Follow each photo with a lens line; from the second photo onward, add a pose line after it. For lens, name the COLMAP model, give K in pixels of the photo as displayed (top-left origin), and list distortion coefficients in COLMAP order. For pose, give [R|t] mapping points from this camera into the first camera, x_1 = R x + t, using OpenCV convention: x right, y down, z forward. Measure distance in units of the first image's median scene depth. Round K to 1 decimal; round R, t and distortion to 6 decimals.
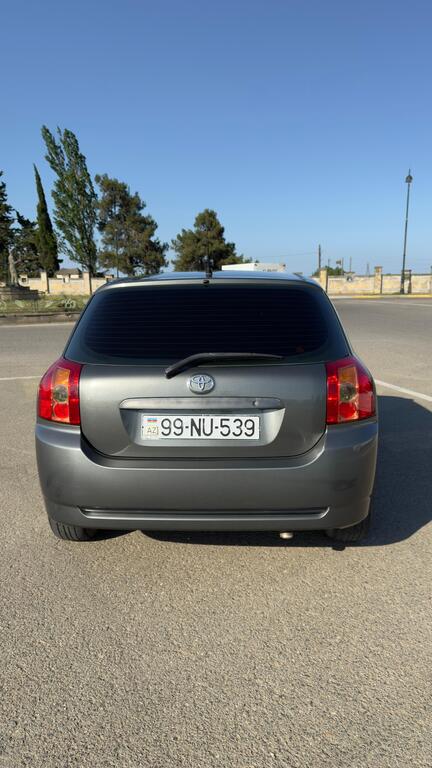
lens RADIAL K [[551.7, 0, 216.0], [0, 551.7, 384.0], [0, 0, 1]] dist [0.045683, -0.002437]
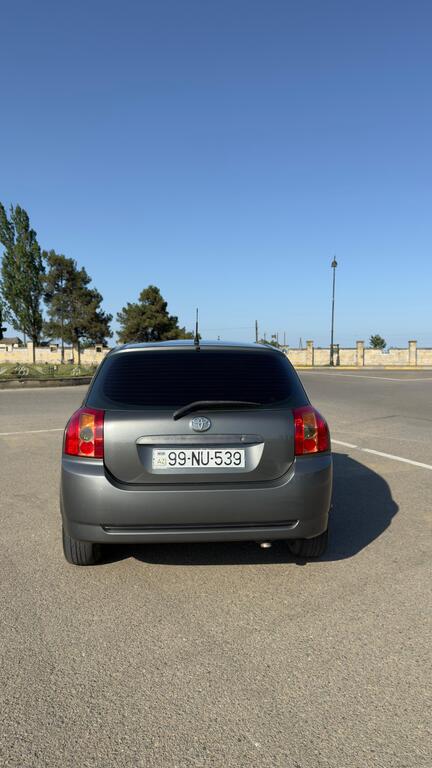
lens RADIAL K [[551.7, 0, 216.0], [0, 551.7, 384.0], [0, 0, 1]] dist [0.045683, -0.002437]
pose [[0.992916, 0.006786, 0.118627, -0.140936], [0.008410, 0.991850, -0.127134, 0.068905], [-0.118523, 0.127231, 0.984766, -0.286094]]
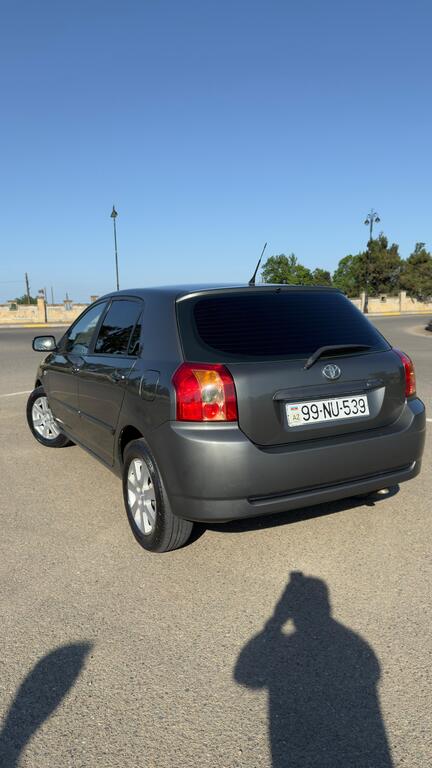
lens RADIAL K [[554.0, 0, 215.5], [0, 554.0, 399.6], [0, 0, 1]] dist [0.001848, -0.000353]
pose [[0.868339, -0.095773, 0.486637, -0.788601], [0.107261, 0.994222, 0.004275, 0.025822], [-0.484235, 0.048485, 0.873594, 0.096400]]
